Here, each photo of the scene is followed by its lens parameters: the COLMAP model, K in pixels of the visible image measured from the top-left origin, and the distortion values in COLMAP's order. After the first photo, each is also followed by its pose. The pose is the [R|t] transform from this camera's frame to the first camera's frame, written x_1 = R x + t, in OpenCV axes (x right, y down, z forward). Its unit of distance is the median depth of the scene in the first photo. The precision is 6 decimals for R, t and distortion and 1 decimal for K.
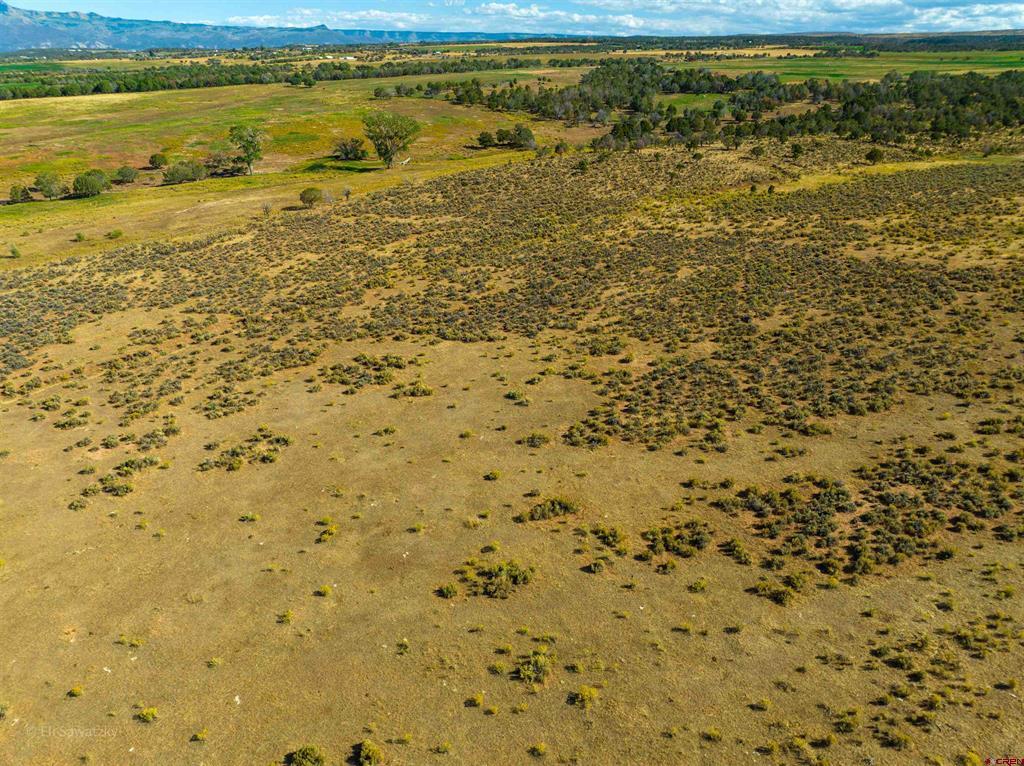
lens RADIAL K [[722.4, 0, 505.7], [0, 722.4, 389.9], [0, 0, 1]] dist [-0.044603, 0.012758]
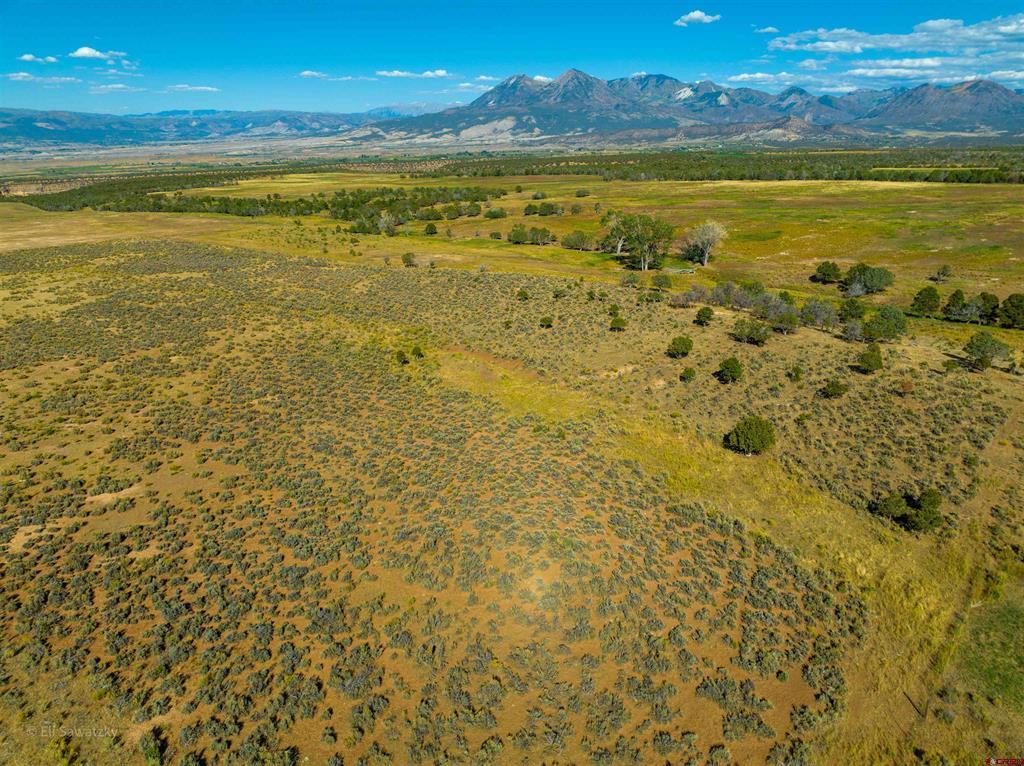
lens RADIAL K [[722.4, 0, 514.3], [0, 722.4, 387.2], [0, 0, 1]] dist [-0.044603, 0.012758]
pose [[0.086821, 0.327175, -0.940967, 0.380177], [-0.417674, 0.869466, 0.263776, -0.173234], [0.904439, 0.370116, 0.212141, 0.342510]]
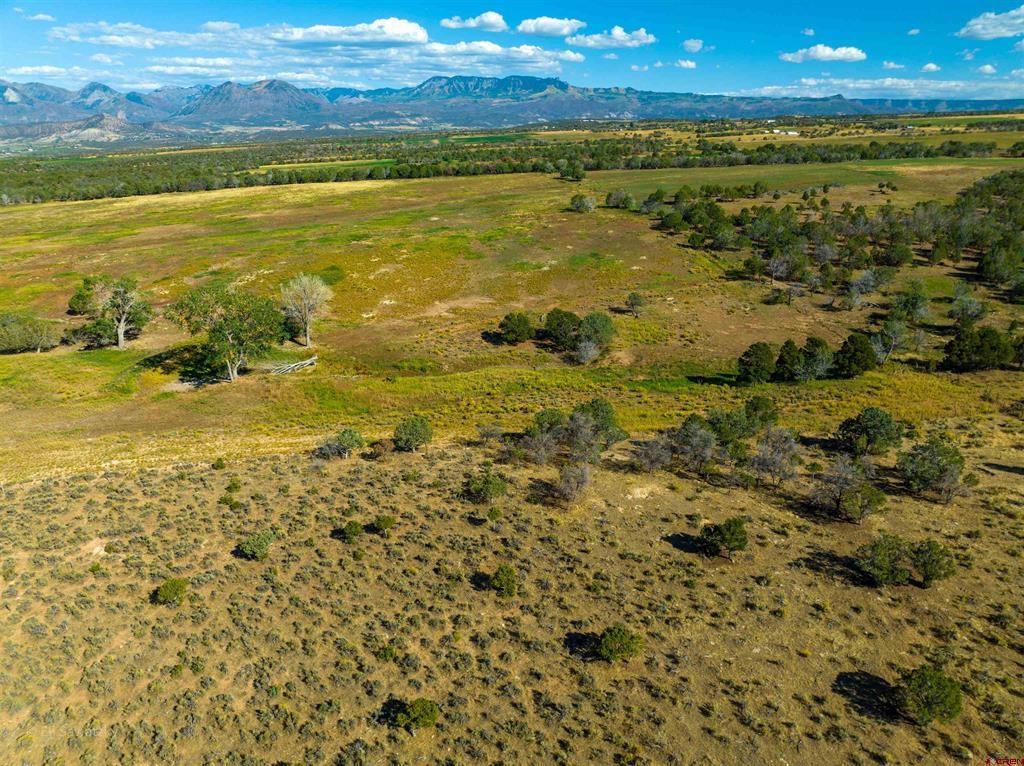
lens RADIAL K [[722.4, 0, 512.7], [0, 722.4, 382.6], [0, 0, 1]] dist [-0.044603, 0.012758]
pose [[0.805345, 0.188343, -0.562091, 0.154512], [-0.239254, 0.970799, -0.017503, -0.170276], [0.542380, 0.148579, 0.826890, 0.325417]]
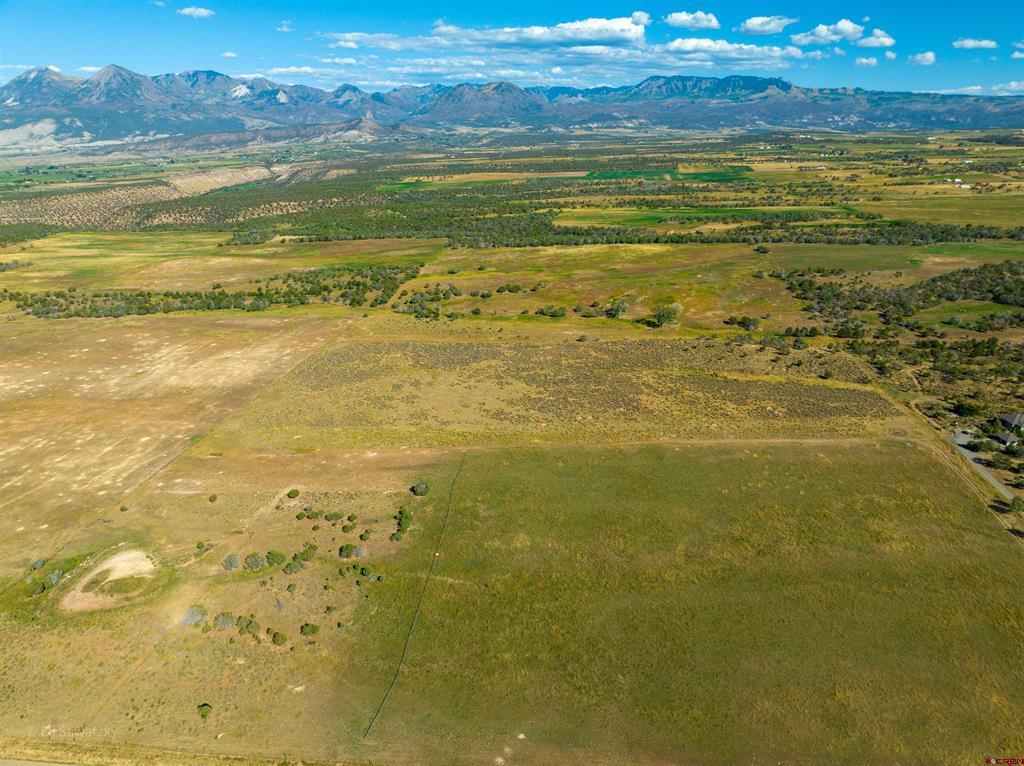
lens RADIAL K [[722.4, 0, 509.5], [0, 722.4, 386.8], [0, 0, 1]] dist [-0.044603, 0.012758]
pose [[0.610844, 0.264213, -0.746365, 0.636479], [-0.323774, 0.943611, 0.069053, -0.064480], [0.722523, 0.199473, 0.661945, -0.406099]]
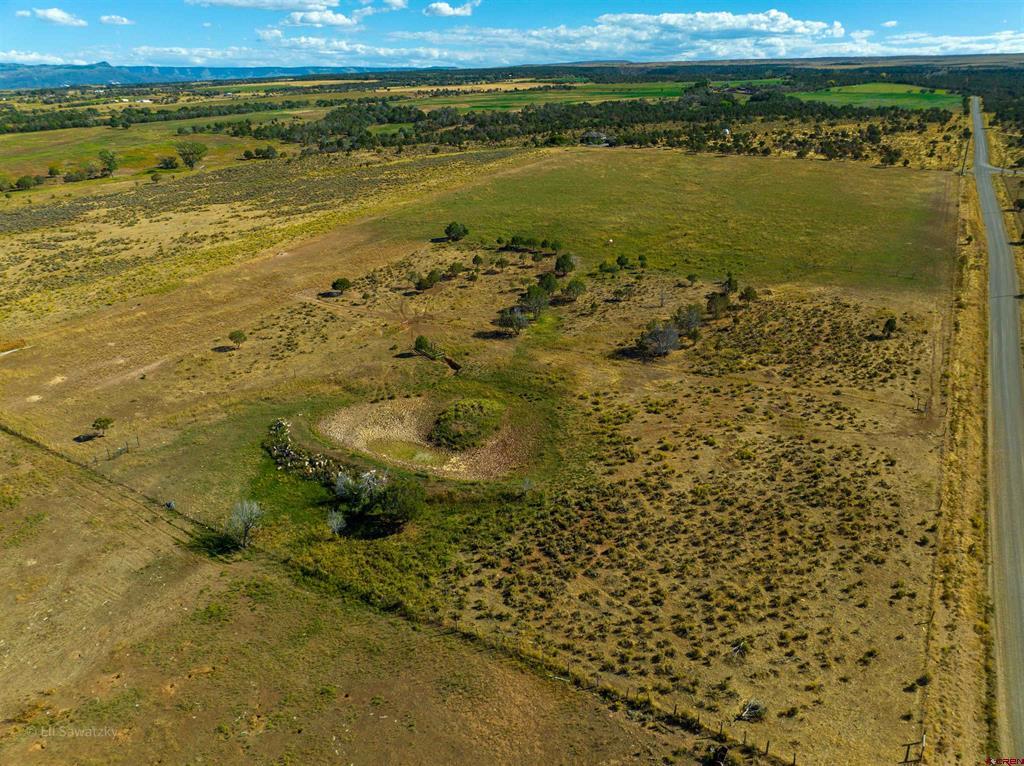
lens RADIAL K [[722.4, 0, 514.3], [0, 722.4, 387.8], [0, 0, 1]] dist [-0.044603, 0.012758]
pose [[0.966083, -0.112031, 0.232665, 0.073683], [0.120986, 0.992351, -0.024533, 0.195072], [-0.228137, 0.051850, 0.972247, -0.472105]]
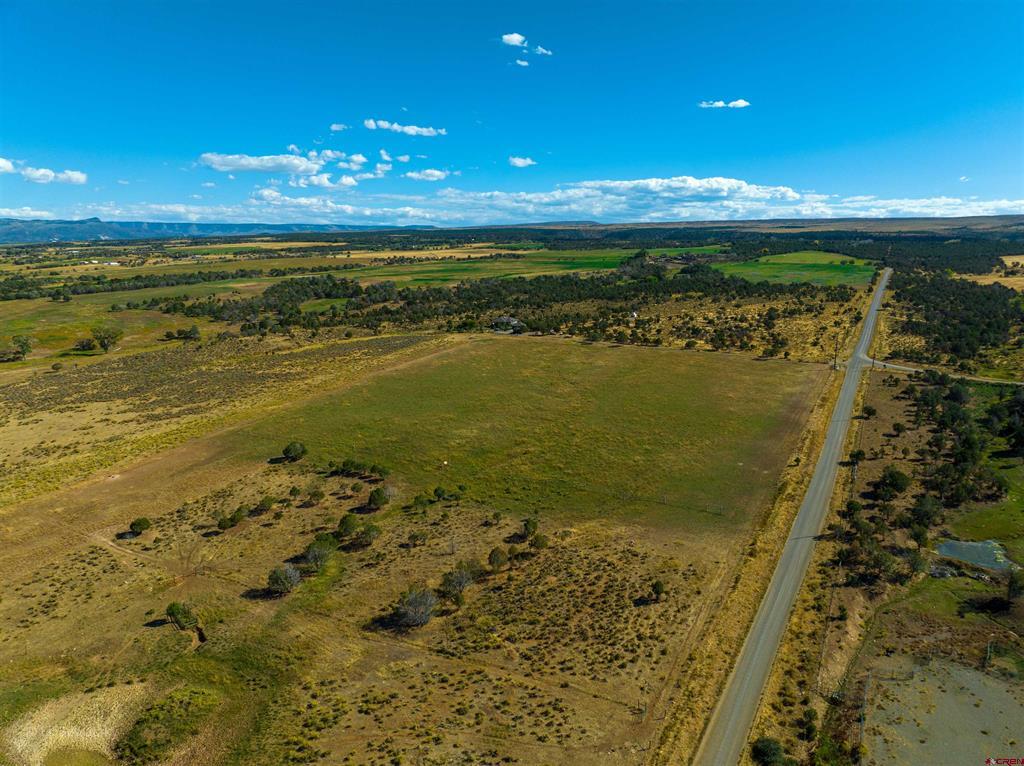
lens RADIAL K [[722.4, 0, 513.7], [0, 722.4, 386.2], [0, 0, 1]] dist [-0.044603, 0.012758]
pose [[0.957038, -0.063907, 0.282833, 0.160377], [0.129143, 0.967270, -0.218430, 0.159160], [-0.259616, 0.245572, 0.933967, -0.496791]]
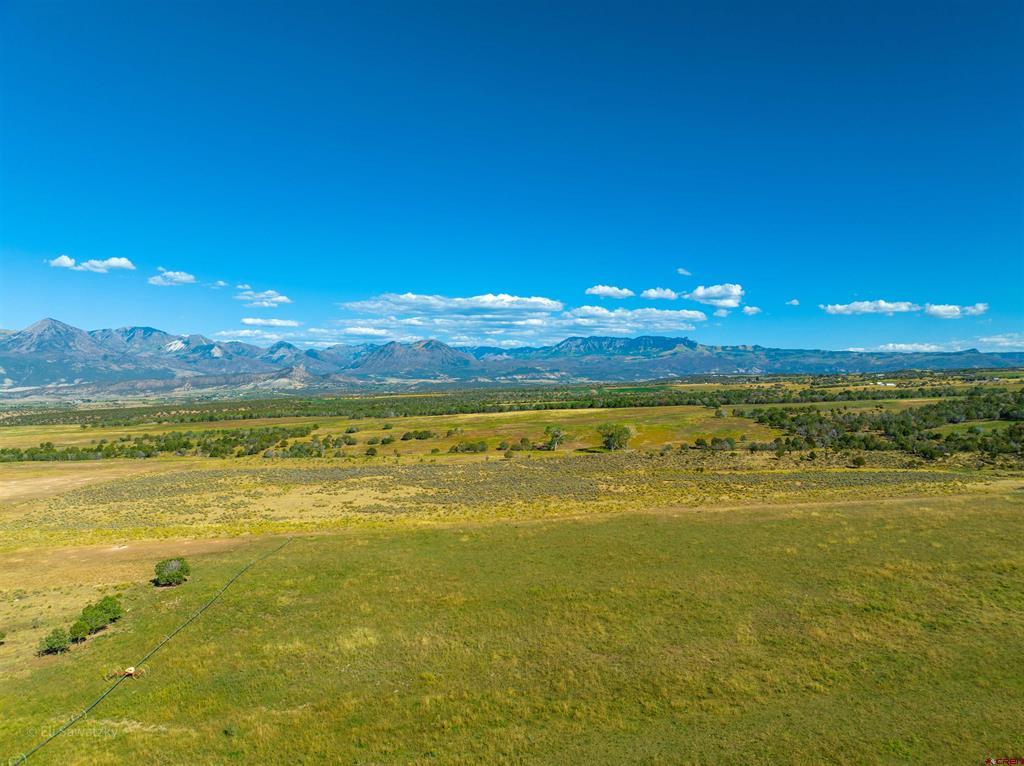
lens RADIAL K [[722.4, 0, 510.6], [0, 722.4, 385.8], [0, 0, 1]] dist [-0.044603, 0.012758]
pose [[0.685849, -0.004356, -0.727731, 0.460382], [-0.298881, 0.910070, -0.287127, 0.058306], [0.663537, 0.414431, 0.622869, -0.155369]]
